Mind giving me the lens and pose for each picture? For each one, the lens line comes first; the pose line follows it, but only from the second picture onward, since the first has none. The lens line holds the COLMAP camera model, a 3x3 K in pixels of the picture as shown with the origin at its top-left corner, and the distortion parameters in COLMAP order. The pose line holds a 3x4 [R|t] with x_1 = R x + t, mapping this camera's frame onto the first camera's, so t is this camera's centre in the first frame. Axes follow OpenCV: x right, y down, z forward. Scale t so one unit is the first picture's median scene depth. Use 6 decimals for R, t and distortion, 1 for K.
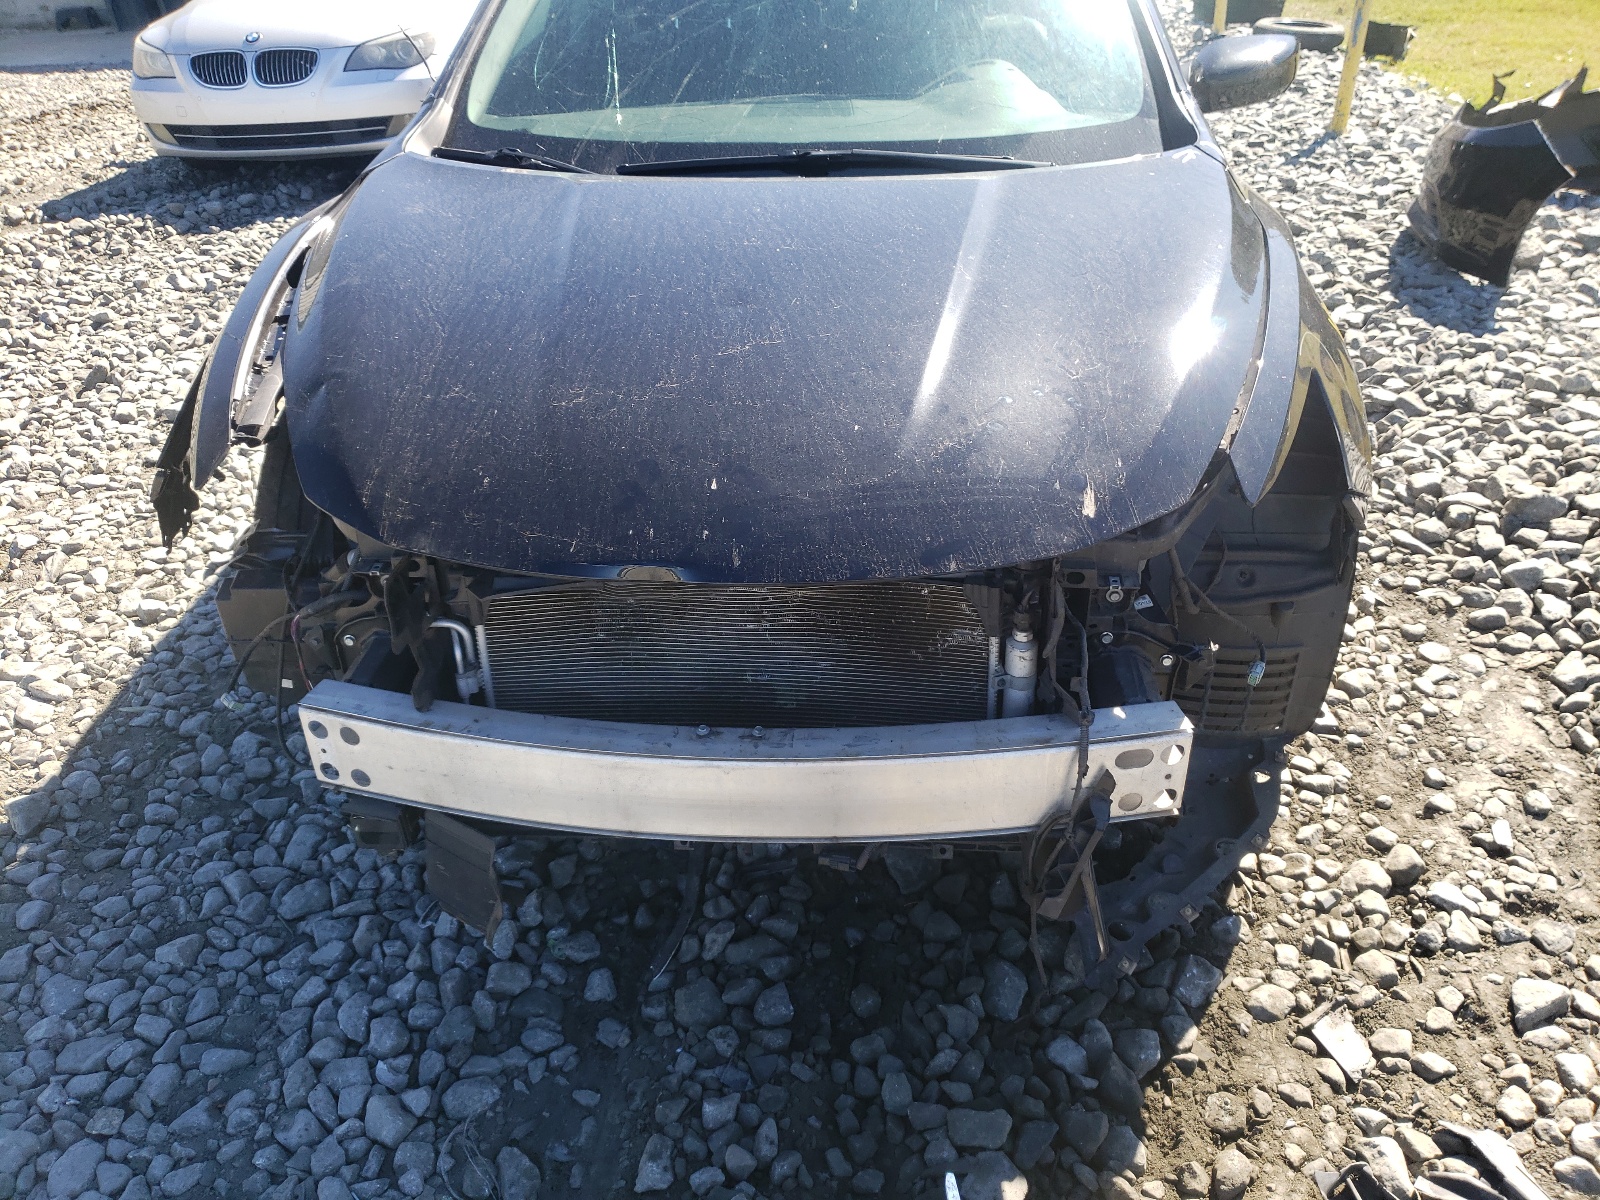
lens RADIAL K [[1226.9, 0, 800.1], [0, 1226.9, 568.4], [0, 0, 1]] dist [-0.007146, -0.001973]
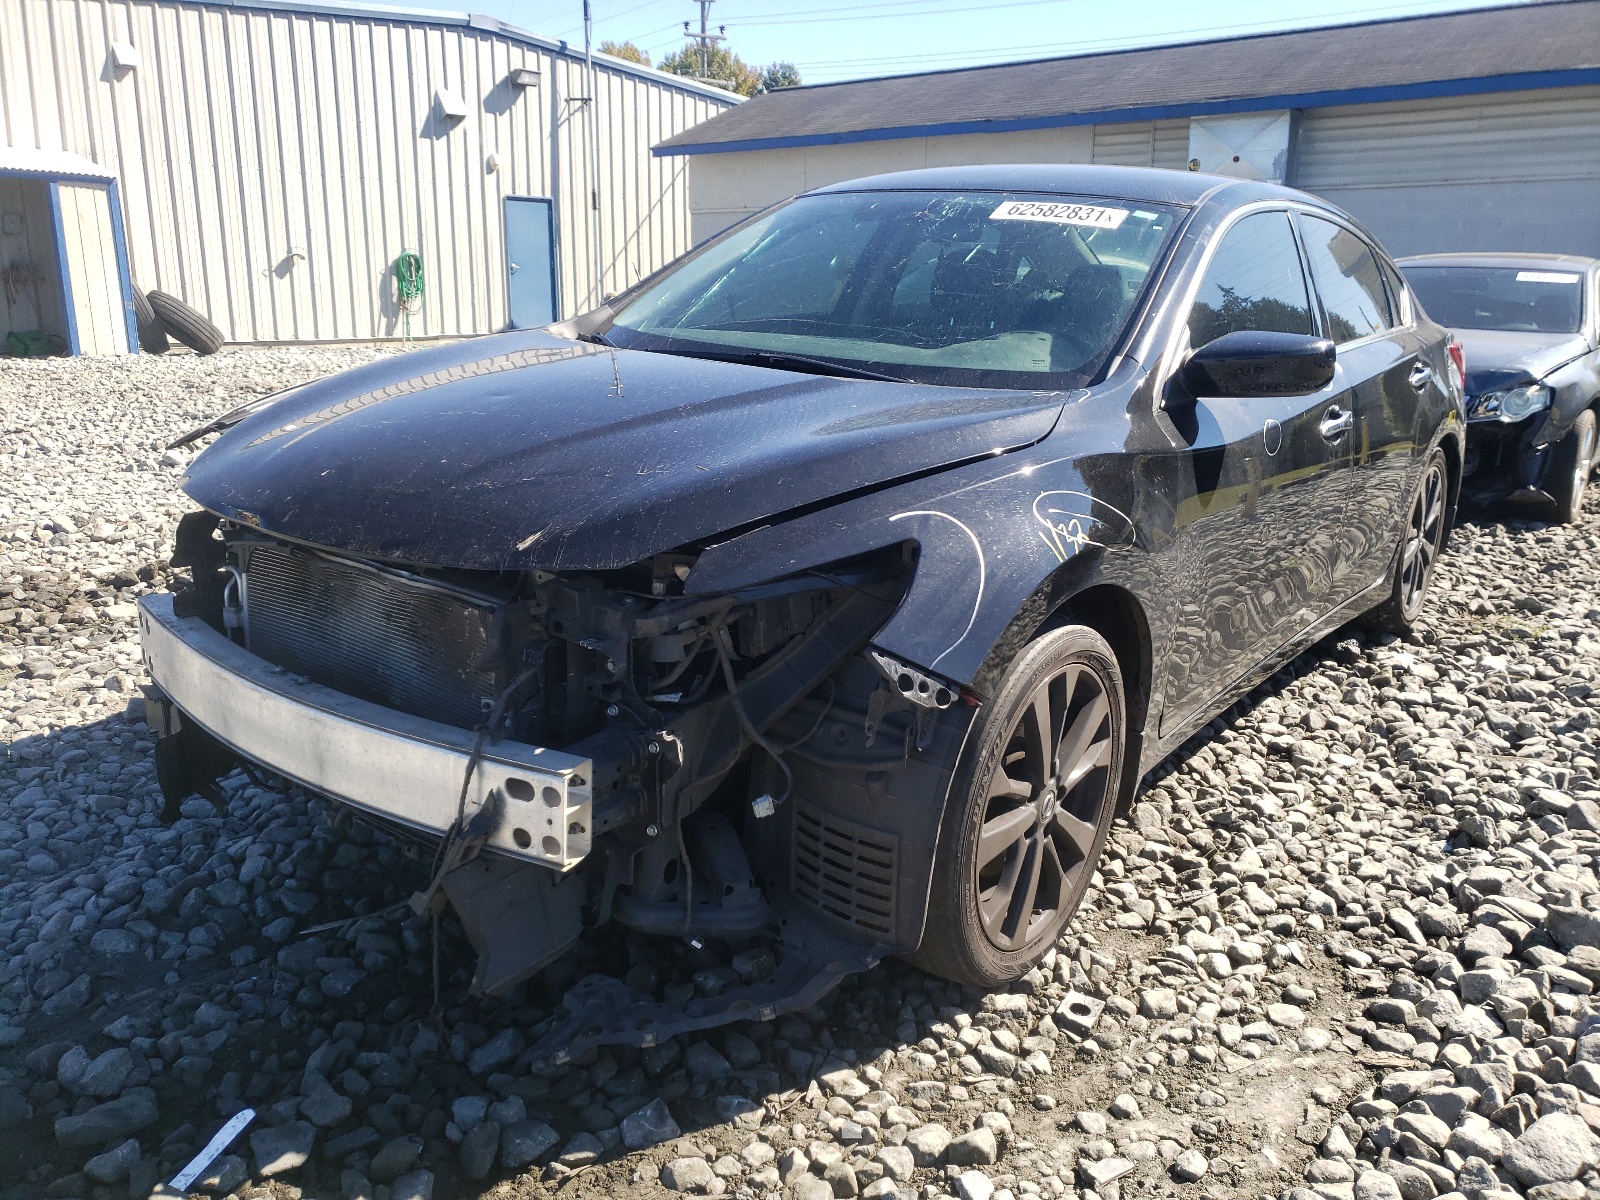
lens RADIAL K [[1211.1, 0, 800.0], [0, 1211.1, 600.0], [0, 0, 1]] dist [-0.000969, 0.002314]
pose [[0.845187, 0.219475, -0.487329, 0.624056], [-0.337923, 0.925859, -0.169096, 0.063362], [0.414085, 0.307597, 0.856690, 0.097129]]
